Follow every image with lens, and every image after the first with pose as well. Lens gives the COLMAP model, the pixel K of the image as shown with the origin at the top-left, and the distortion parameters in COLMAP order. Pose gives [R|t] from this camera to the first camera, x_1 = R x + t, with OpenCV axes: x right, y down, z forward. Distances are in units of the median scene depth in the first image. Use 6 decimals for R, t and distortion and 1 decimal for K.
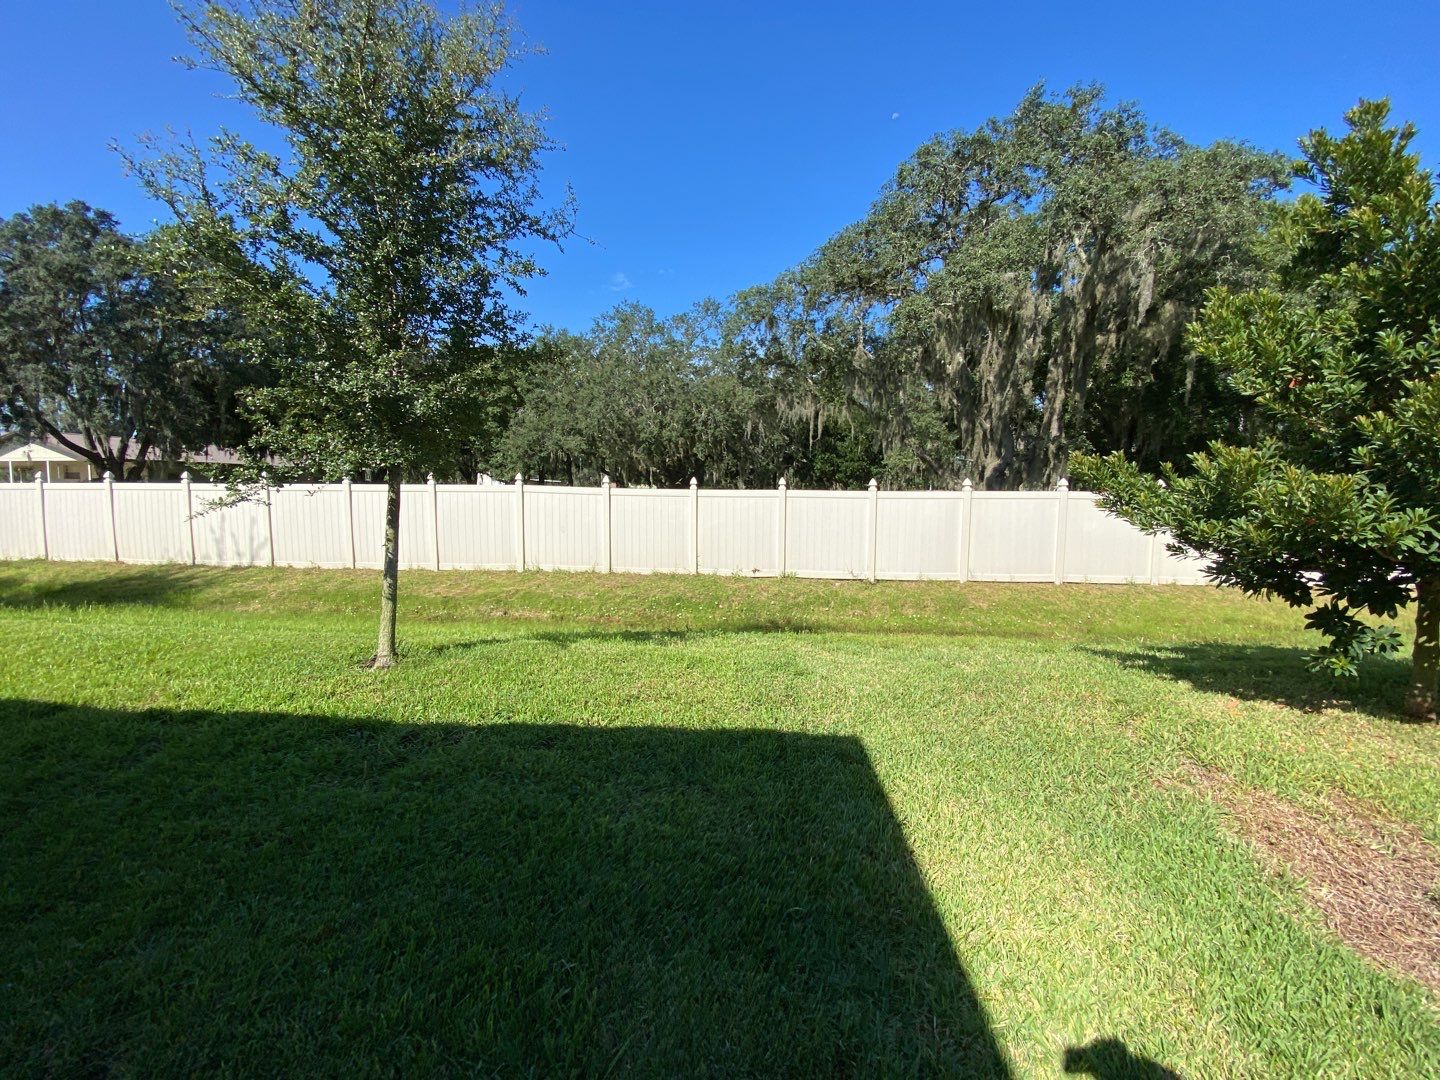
lens RADIAL K [[582.1, 0, 720.6], [0, 582.1, 538.2], [0, 0, 1]] dist [0.026455, -0.022857]
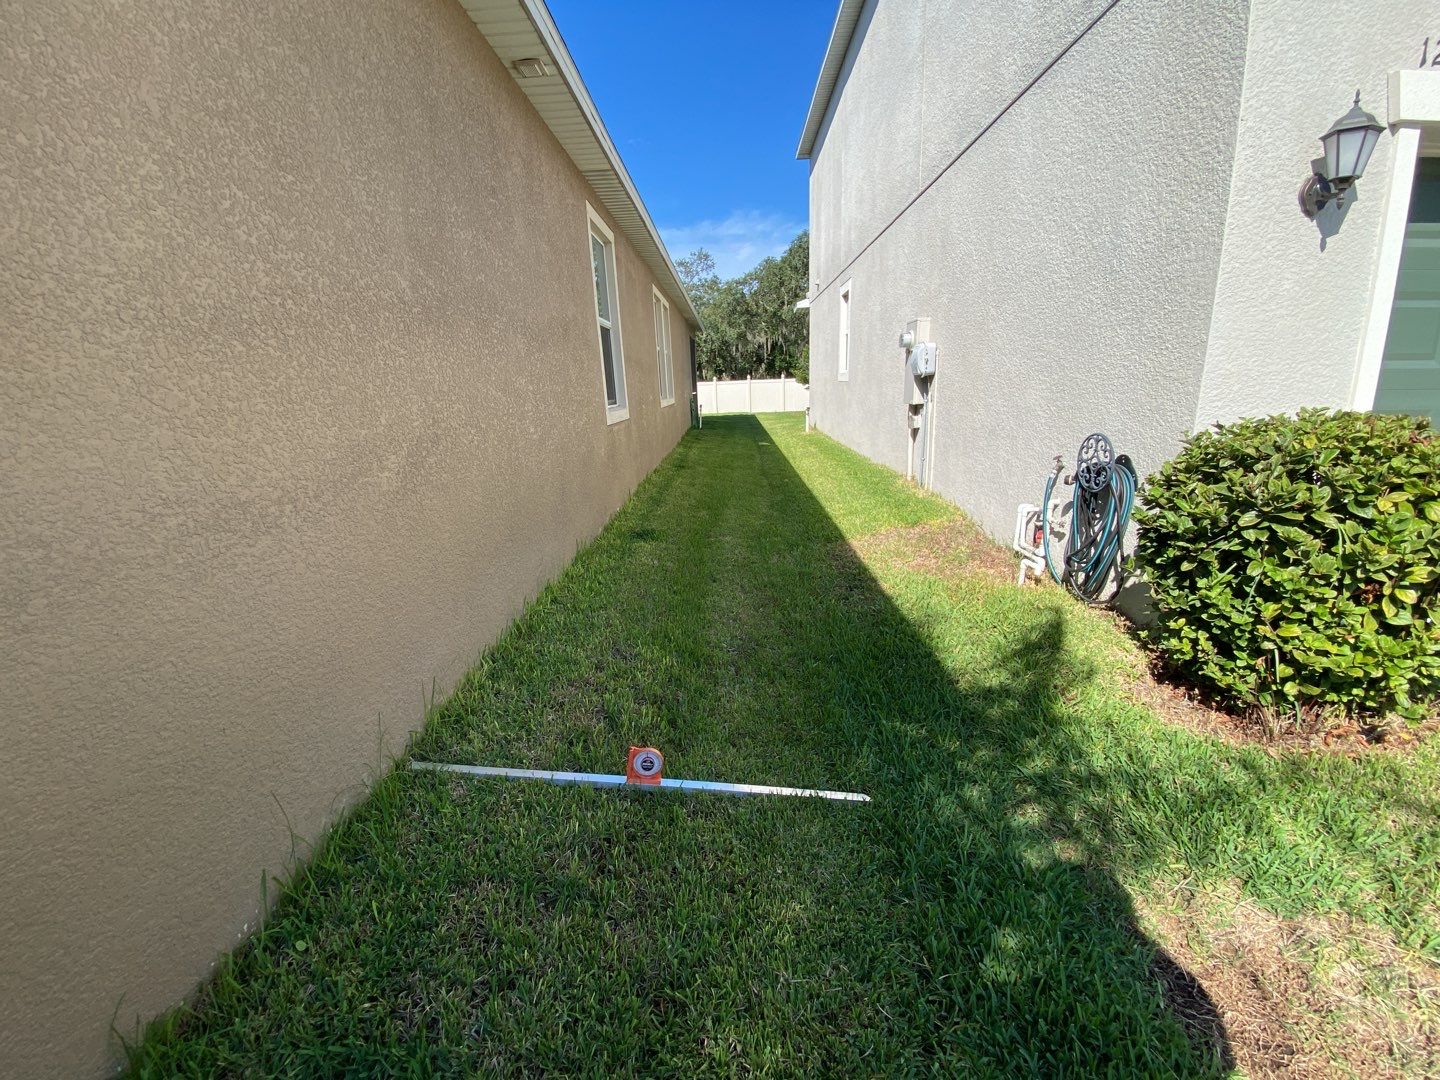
lens RADIAL K [[564.4, 0, 718.7], [0, 564.4, 546.3], [0, 0, 1]] dist [-0.021333, -0.000087]
pose [[0.998441, -0.054254, 0.013119, -0.052991], [0.050641, 0.979316, 0.195897, 0.075930], [-0.023476, -0.194928, 0.980537, -0.833851]]
